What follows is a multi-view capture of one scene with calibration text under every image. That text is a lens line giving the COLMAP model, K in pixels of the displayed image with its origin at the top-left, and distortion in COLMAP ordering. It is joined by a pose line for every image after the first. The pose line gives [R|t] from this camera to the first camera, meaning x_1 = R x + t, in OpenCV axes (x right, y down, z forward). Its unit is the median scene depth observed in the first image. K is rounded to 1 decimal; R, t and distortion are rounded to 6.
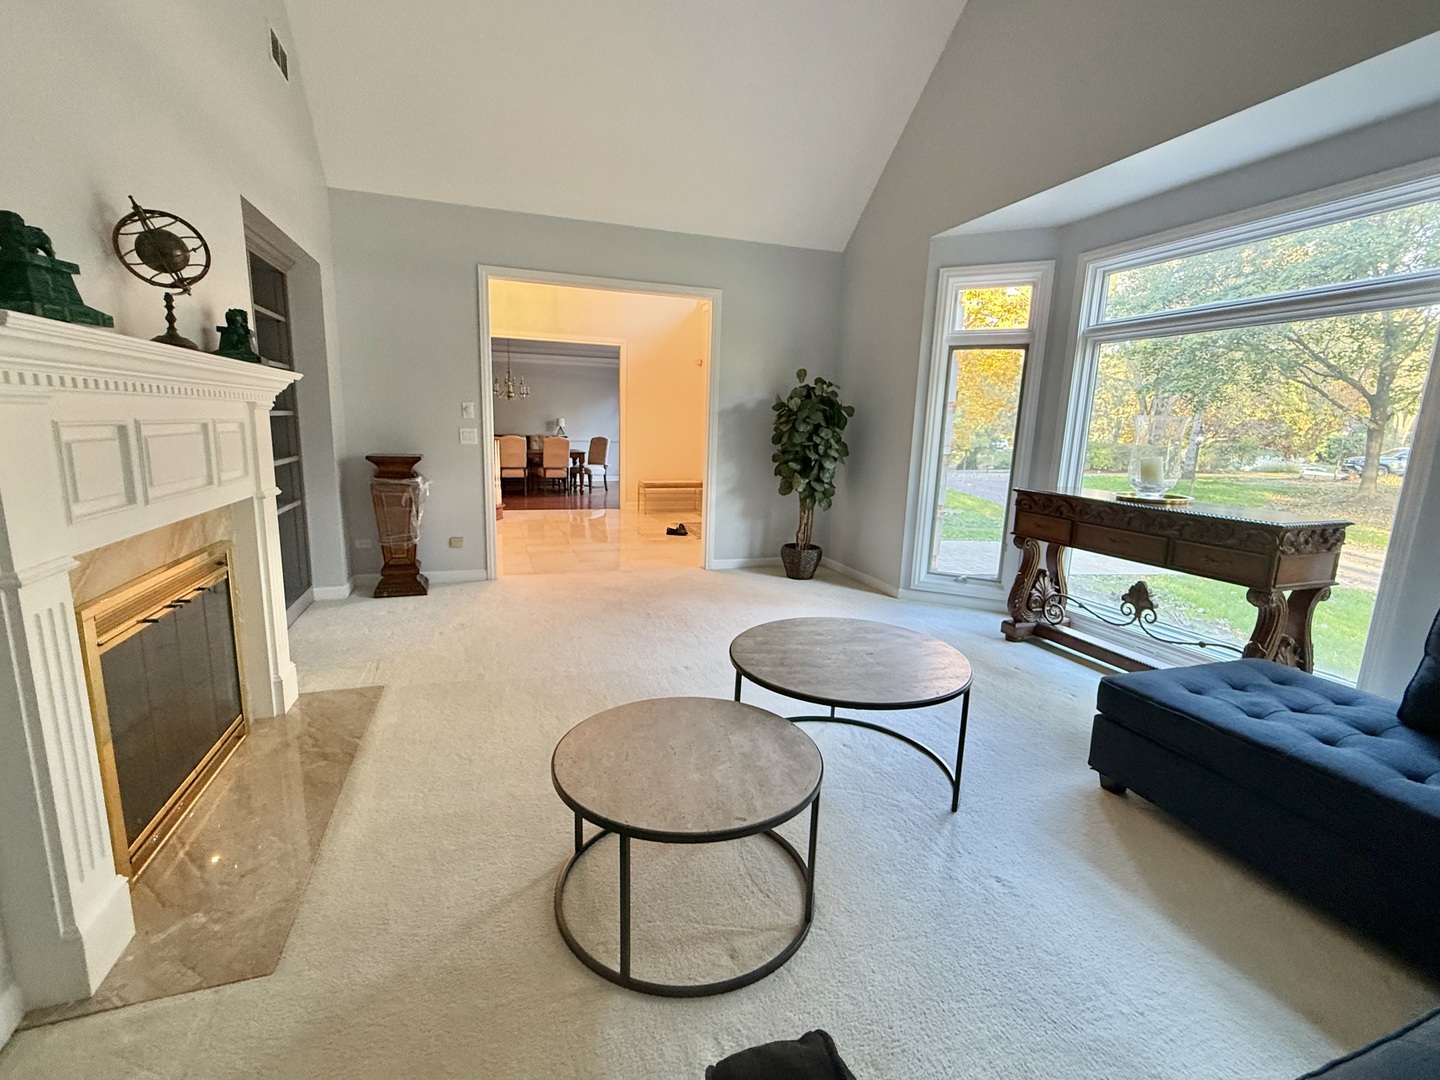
lens RADIAL K [[633.0, 0, 720.0], [0, 633.0, 540.0], [0, 0, 1]] dist [-0.000653, -0.000114]
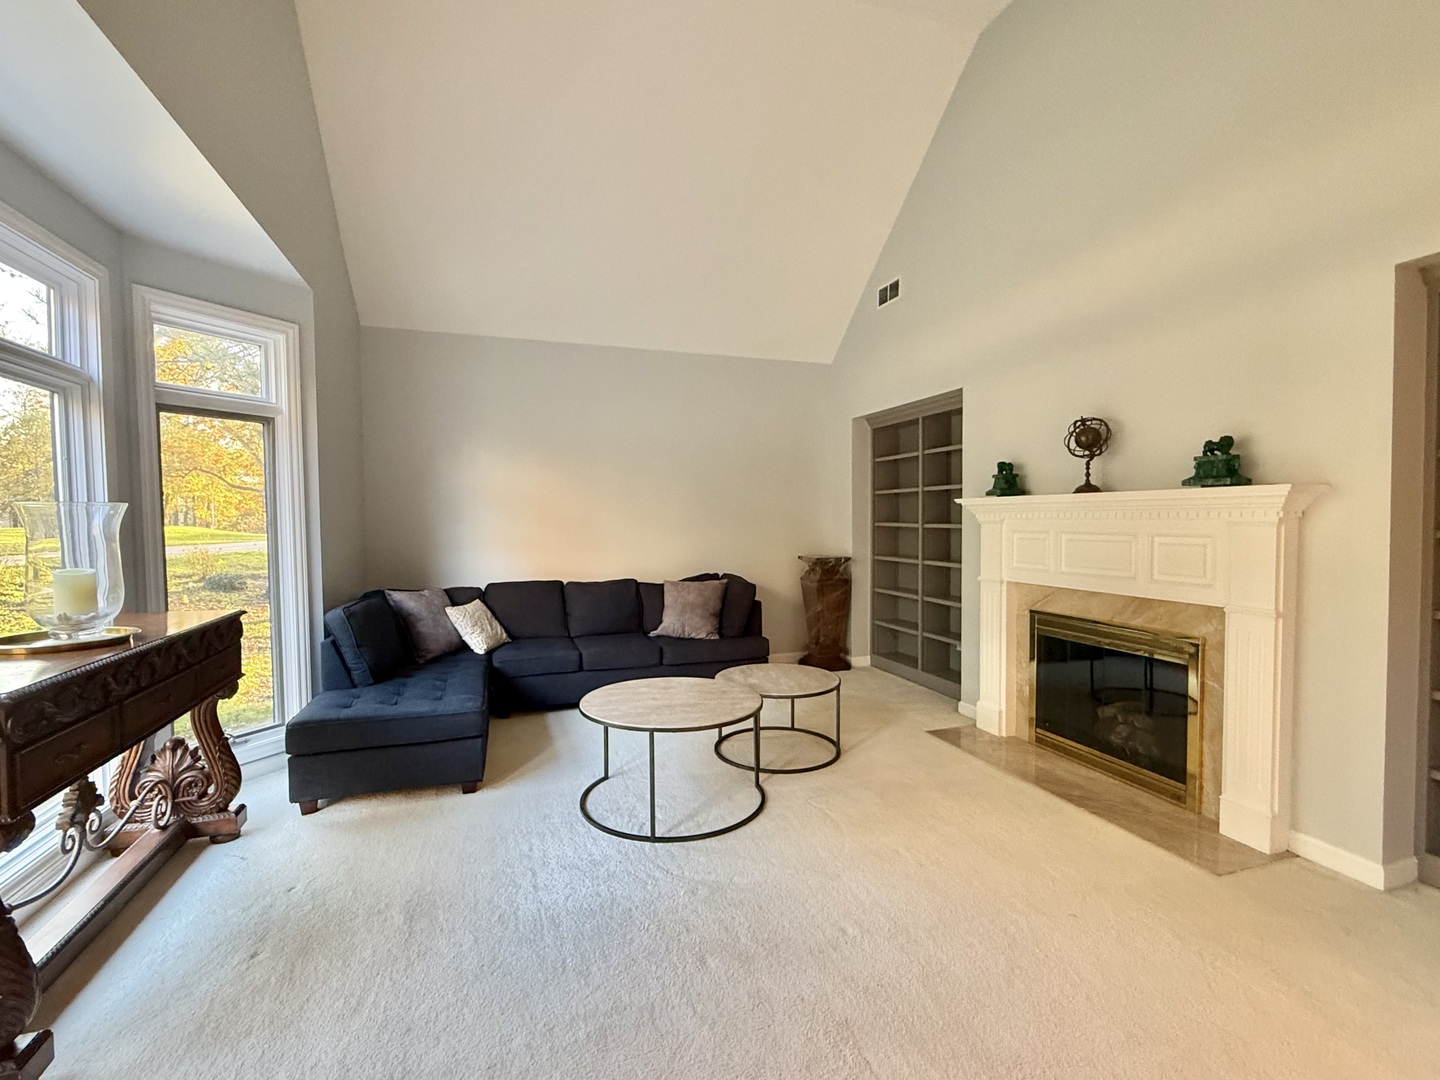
lens RADIAL K [[633.0, 0, 720.0], [0, 633.0, 540.0], [0, 0, 1]] dist [-0.000653, -0.000114]
pose [[-0.999680, -0.024389, 0.006722, 0.110202], [-0.022303, 0.975040, 0.220905, -0.460935], [-0.011942, 0.220685, -0.975272, 2.363043]]
